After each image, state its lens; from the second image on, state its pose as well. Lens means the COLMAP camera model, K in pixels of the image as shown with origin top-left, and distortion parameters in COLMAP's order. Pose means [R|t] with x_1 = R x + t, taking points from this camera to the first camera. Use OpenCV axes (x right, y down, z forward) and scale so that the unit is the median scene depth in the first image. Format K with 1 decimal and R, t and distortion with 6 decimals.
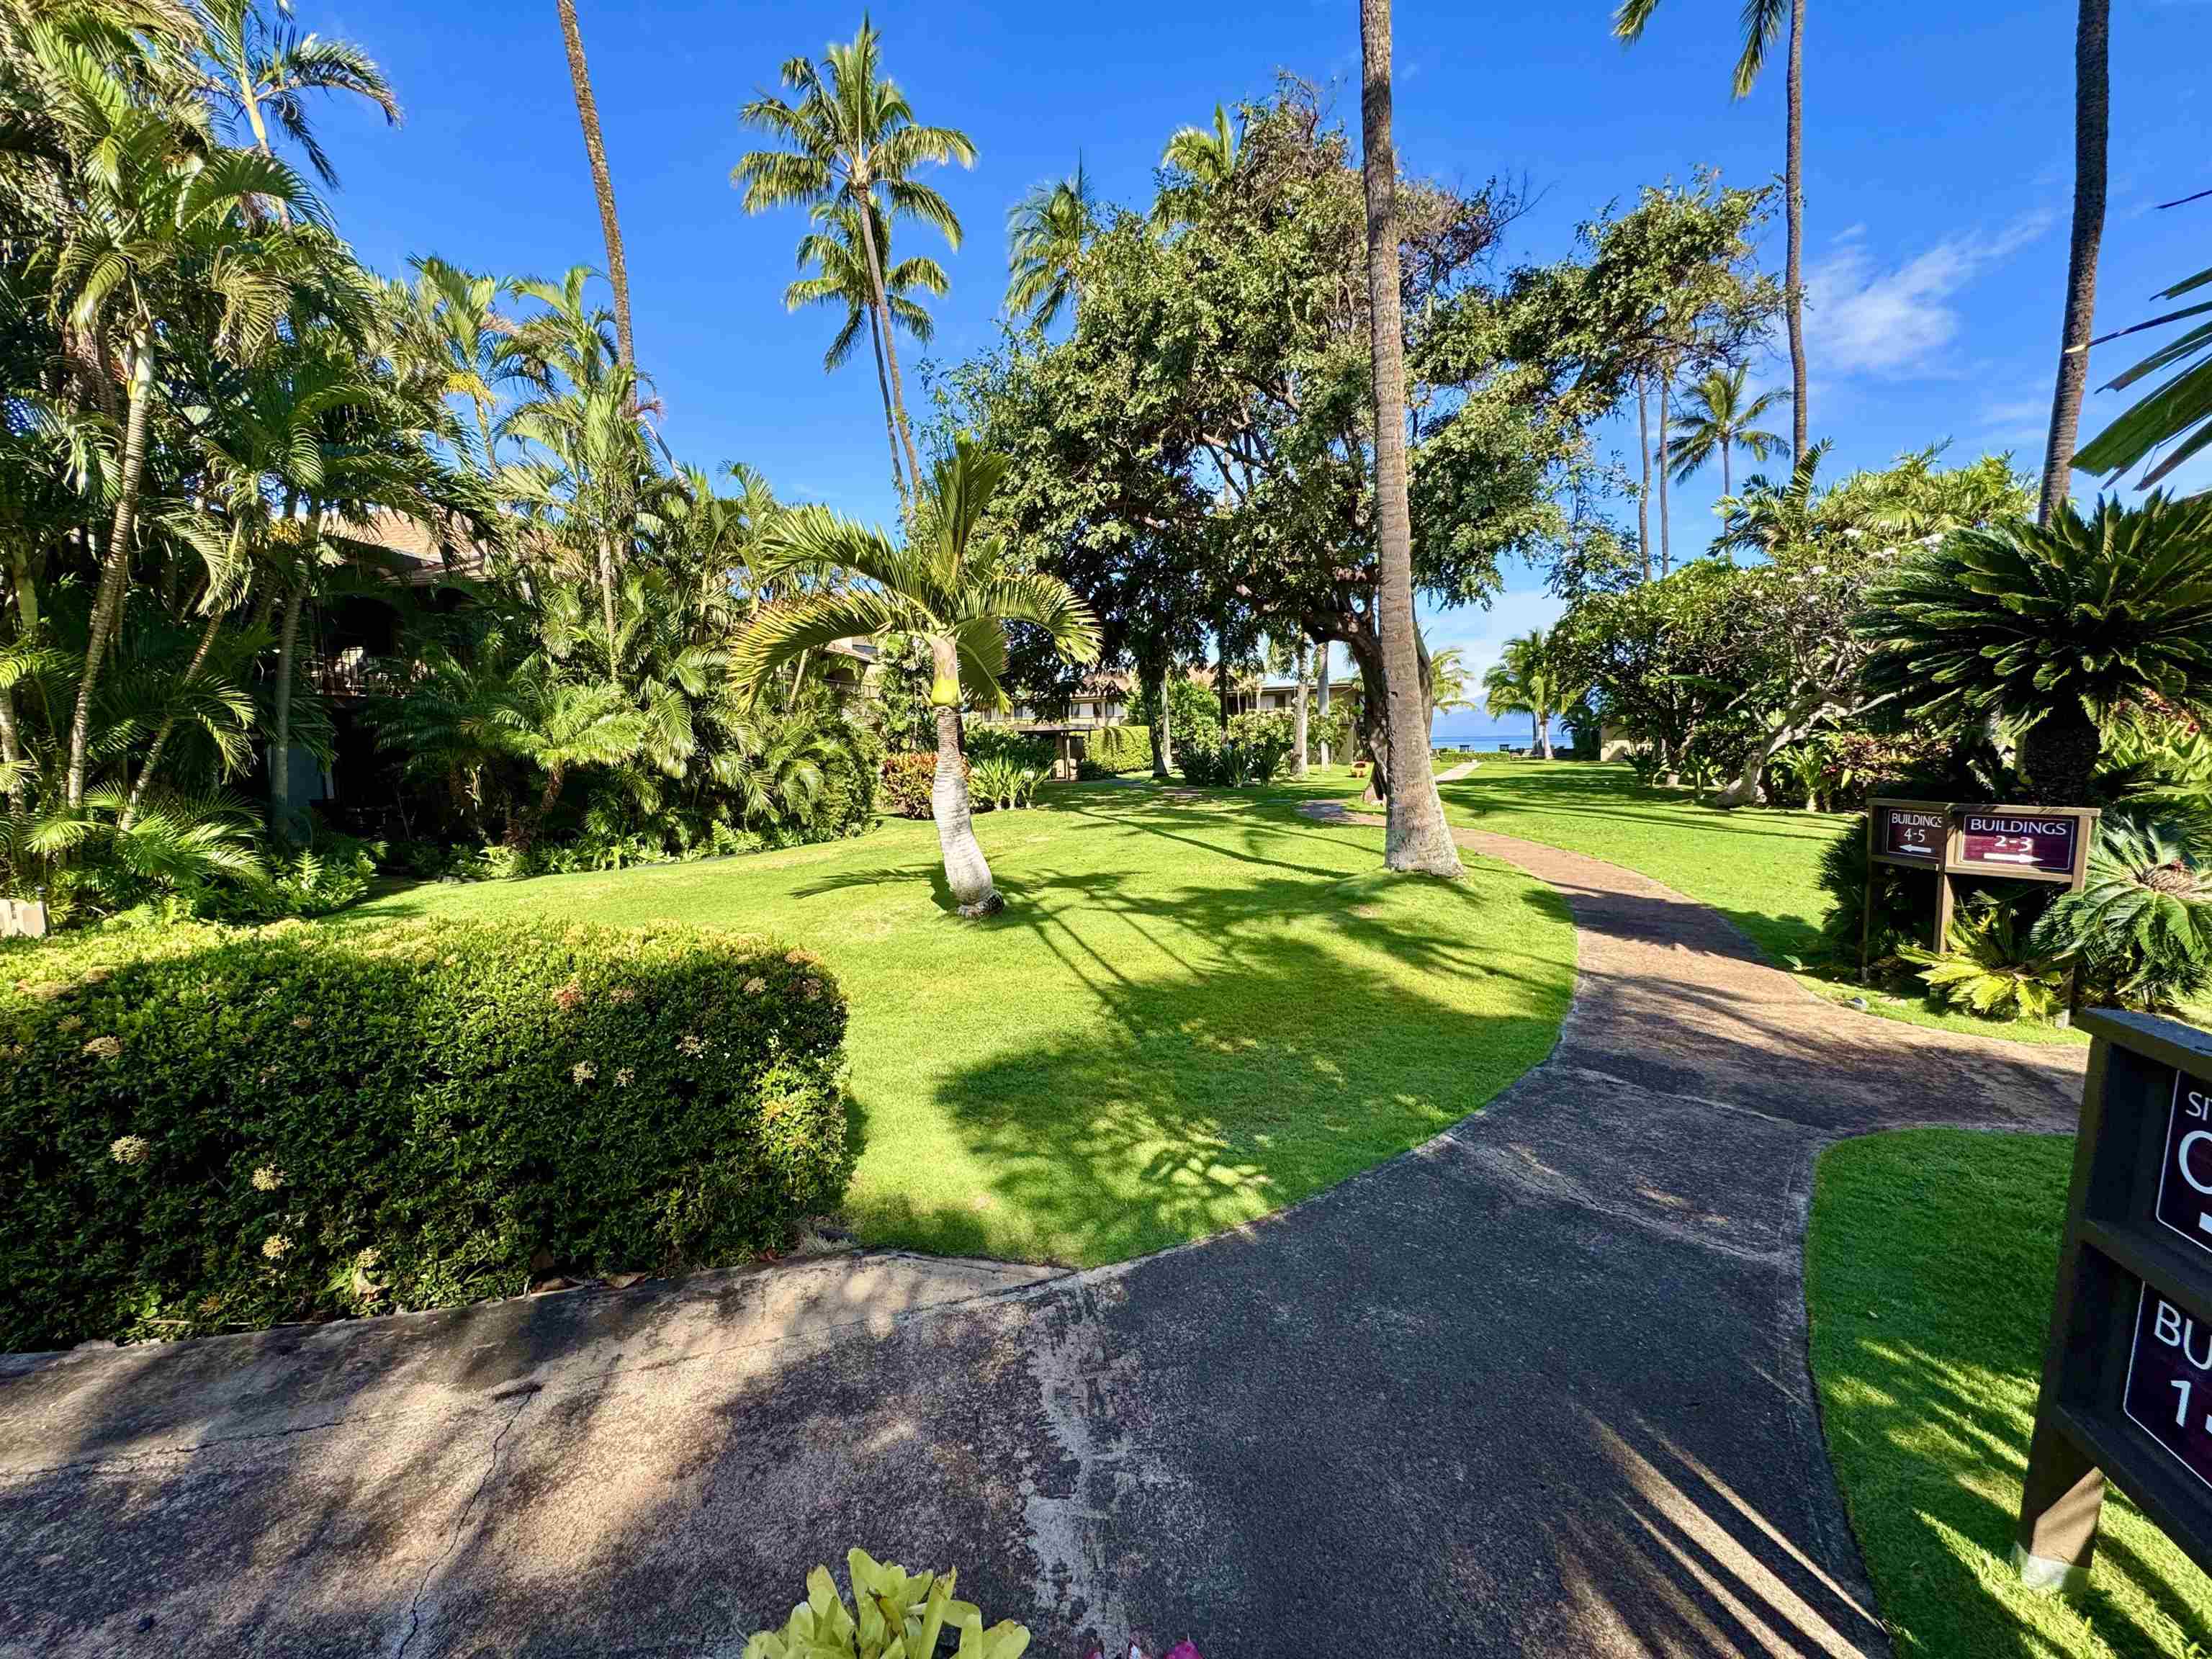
lens RADIAL K [[887.9, 0, 1106.0], [0, 887.9, 825.1], [0, 0, 1]] dist [-0.001826, 0.000167]
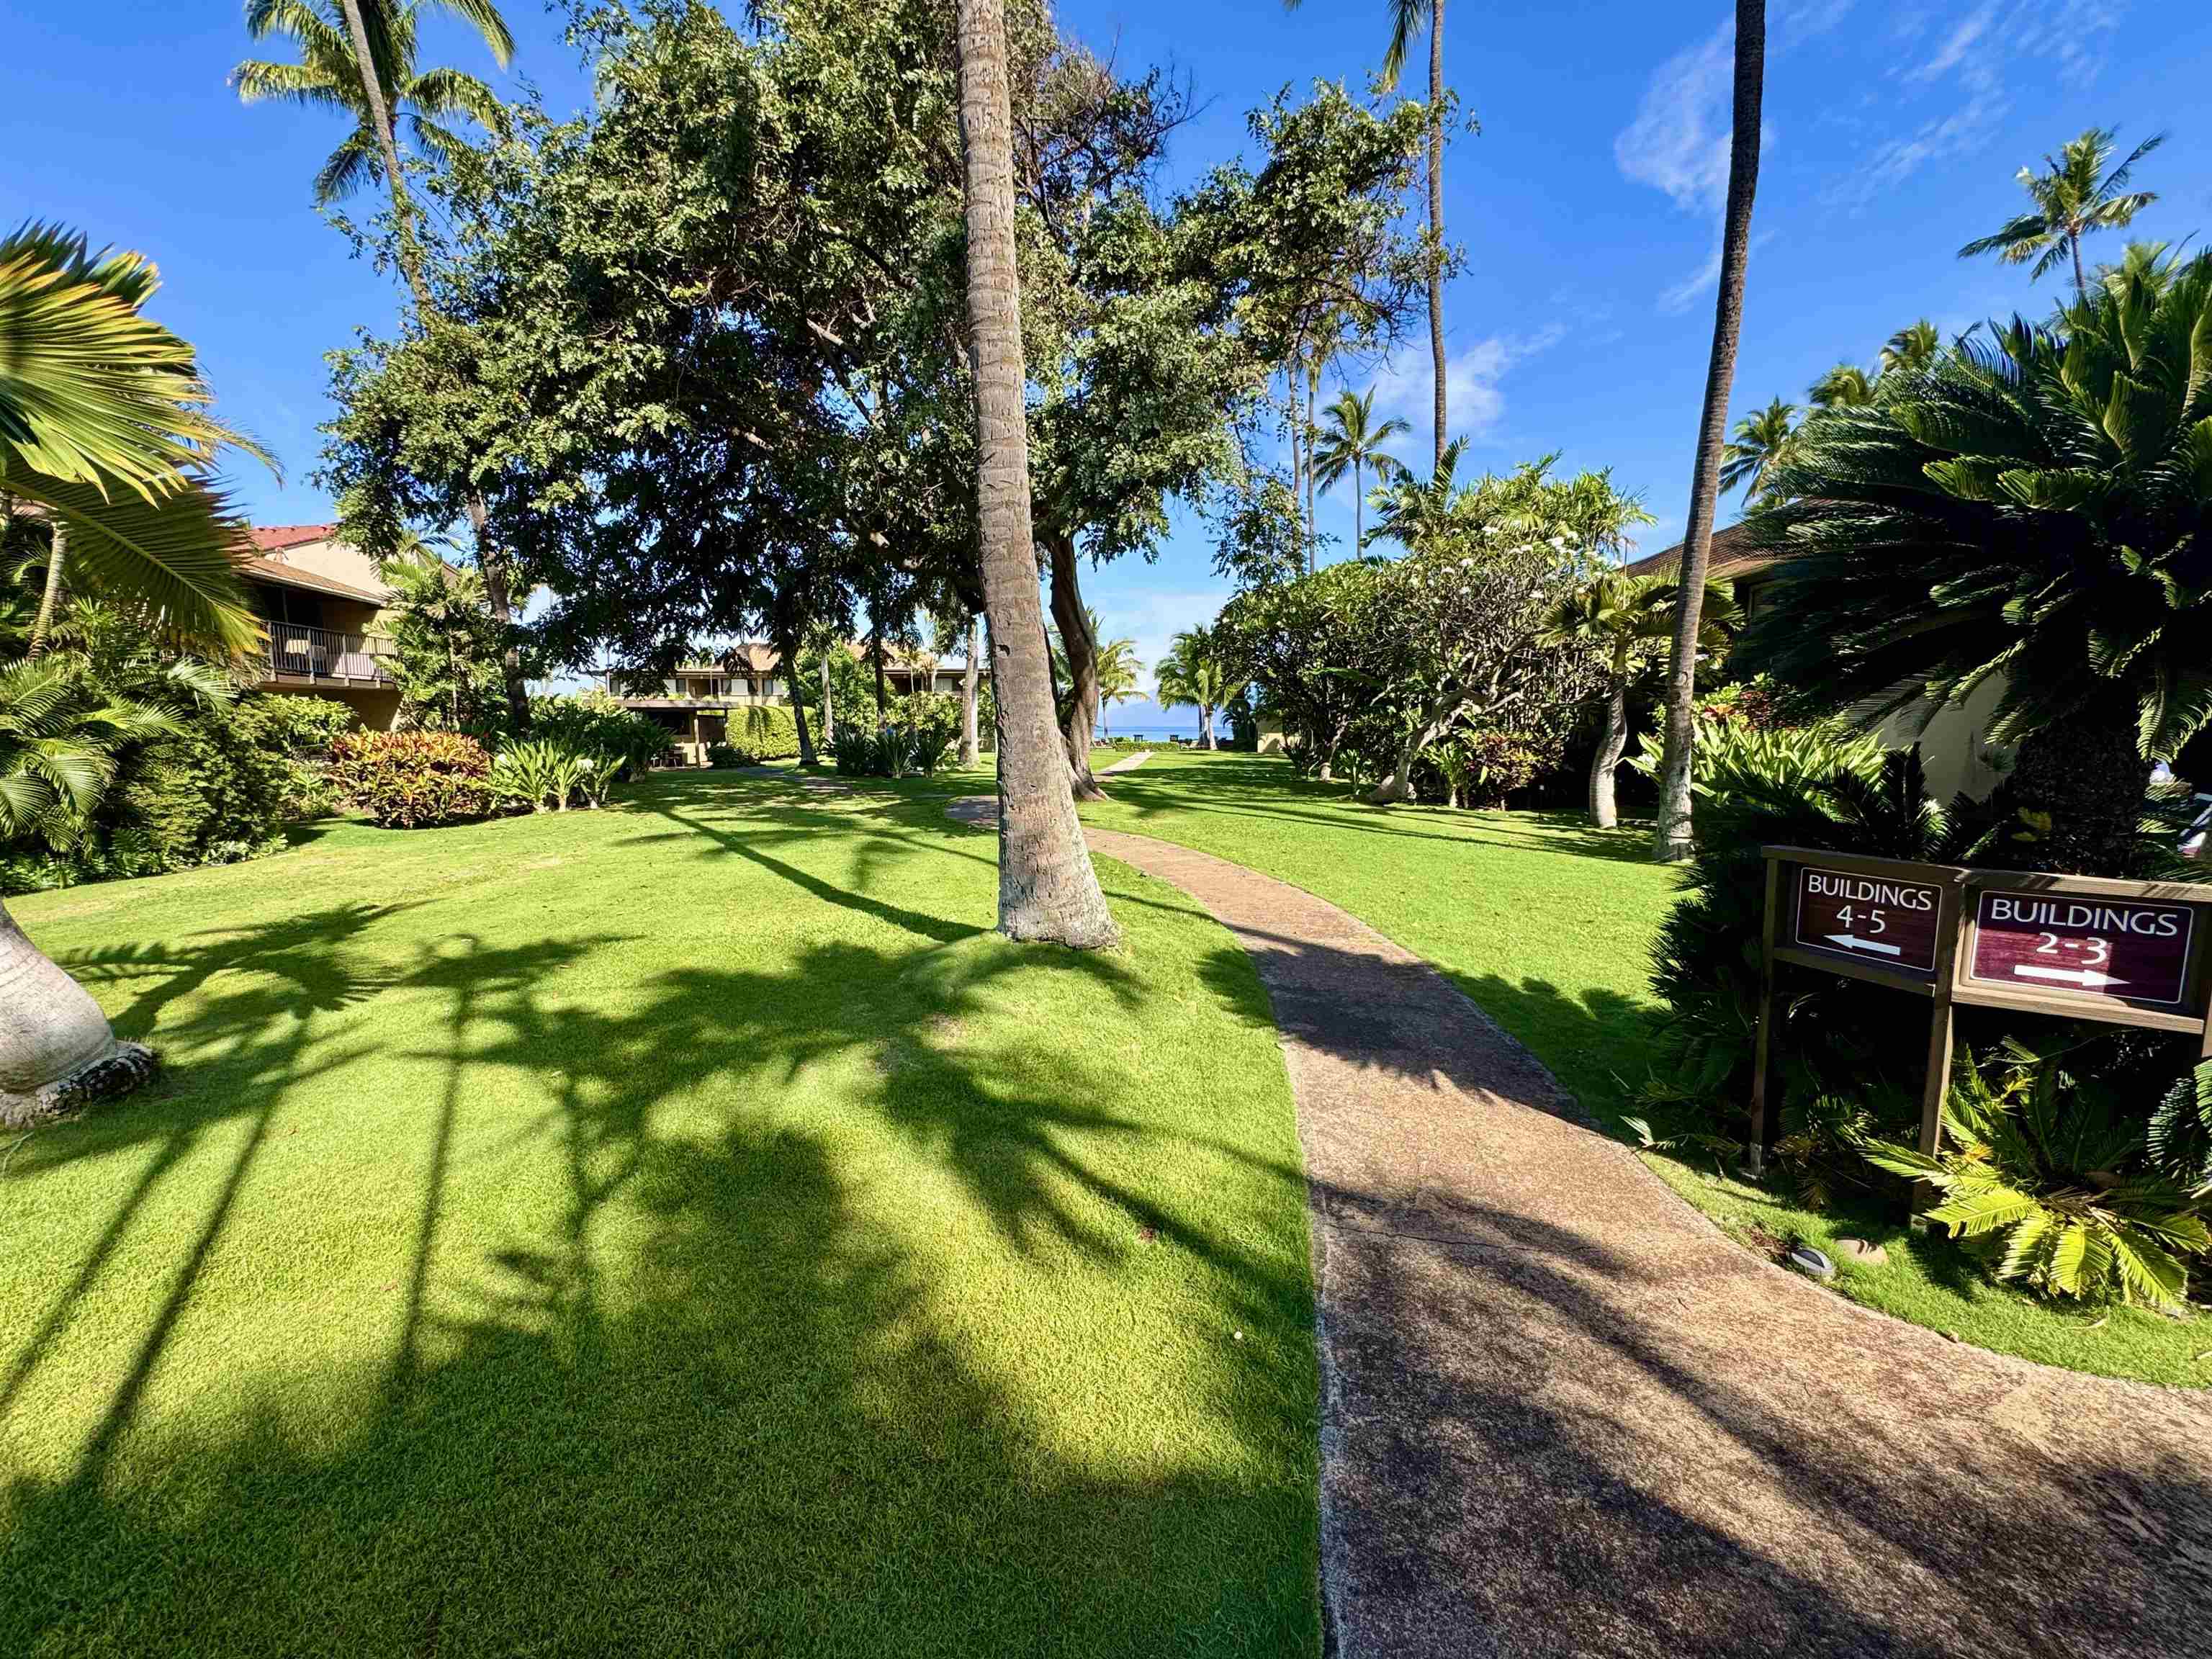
lens RADIAL K [[887.9, 0, 1116.4], [0, 887.9, 833.7], [0, 0, 1]] dist [-0.001826, 0.000167]
pose [[0.937193, -0.019615, 0.348260, 0.094167], [0.010726, 0.999566, 0.027434, -0.019591], [-0.348647, -0.021976, 0.936996, 0.208275]]
